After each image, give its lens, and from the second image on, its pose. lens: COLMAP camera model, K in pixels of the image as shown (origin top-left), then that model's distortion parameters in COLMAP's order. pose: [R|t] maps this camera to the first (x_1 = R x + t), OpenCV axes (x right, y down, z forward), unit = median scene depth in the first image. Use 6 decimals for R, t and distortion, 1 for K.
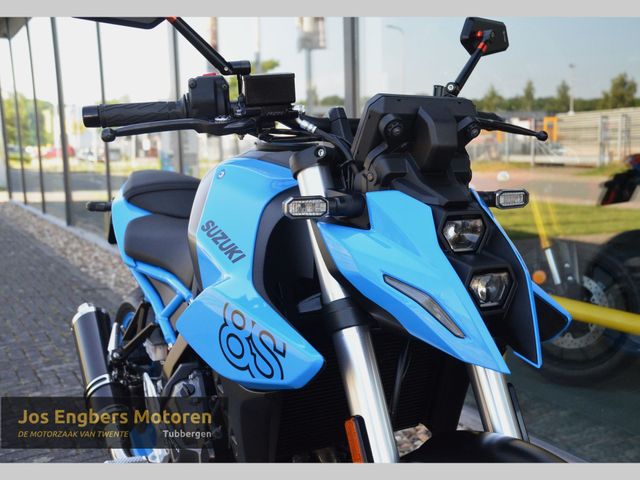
lens RADIAL K [[738.6, 0, 340.5], [0, 738.6, 240.7], [0, 0, 1]] dist [0.010106, 0.019861]
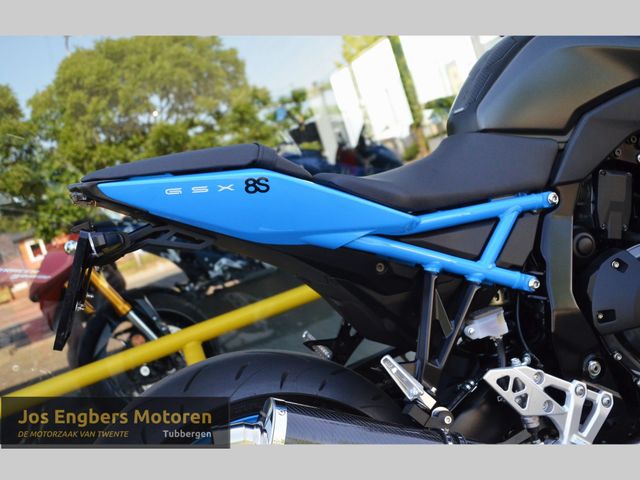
lens RADIAL K [[681.8, 0, 320.0], [0, 681.8, 240.0], [0, 0, 1]] dist [0.014667, 0.017075]
pose [[0.182170, -0.124021, 0.975414, -1.420984], [0.412195, 0.910271, 0.038756, -0.012492], [-0.892698, 0.395000, 0.216945, 1.596290]]
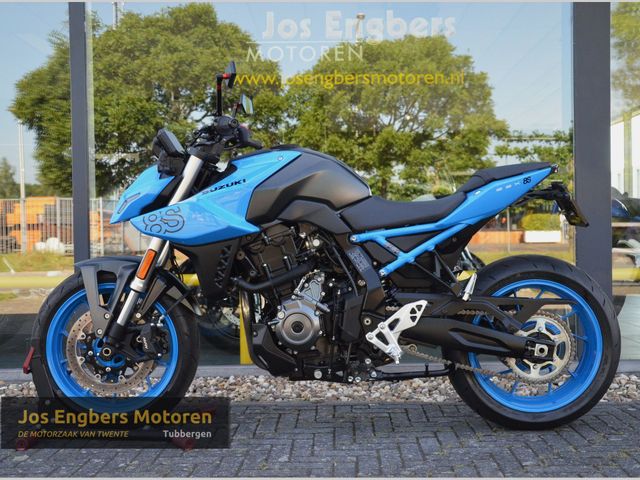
lens RADIAL K [[777.9, 0, 328.5], [0, 777.9, 240.1], [0, 0, 1]] dist [-0.010920, 0.009613]
pose [[0.508945, 0.009178, 0.860750, -2.517112], [0.109844, 0.991076, -0.075517, 0.315805], [-0.853762, 0.132982, 0.503395, 0.256795]]
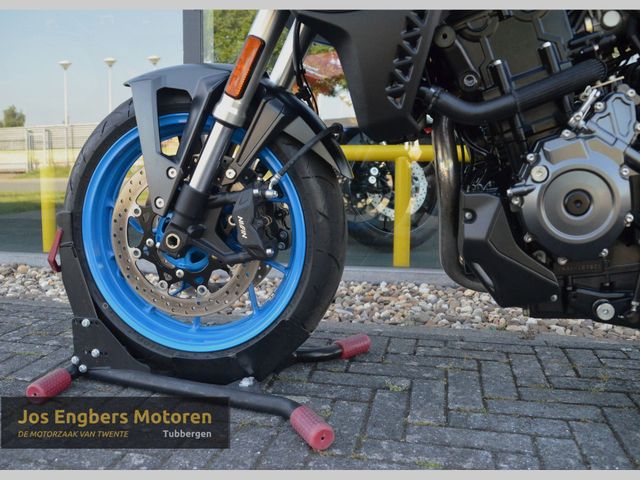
lens RADIAL K [[601.8, 0, 290.8], [0, 601.8, 238.8], [0, 0, 1]] dist [-0.151311, 0.114582]
pose [[0.699040, -0.074535, 0.711188, -1.293735], [0.075560, 0.996684, 0.030187, 0.386504], [-0.711080, 0.032635, 0.702354, 1.327117]]
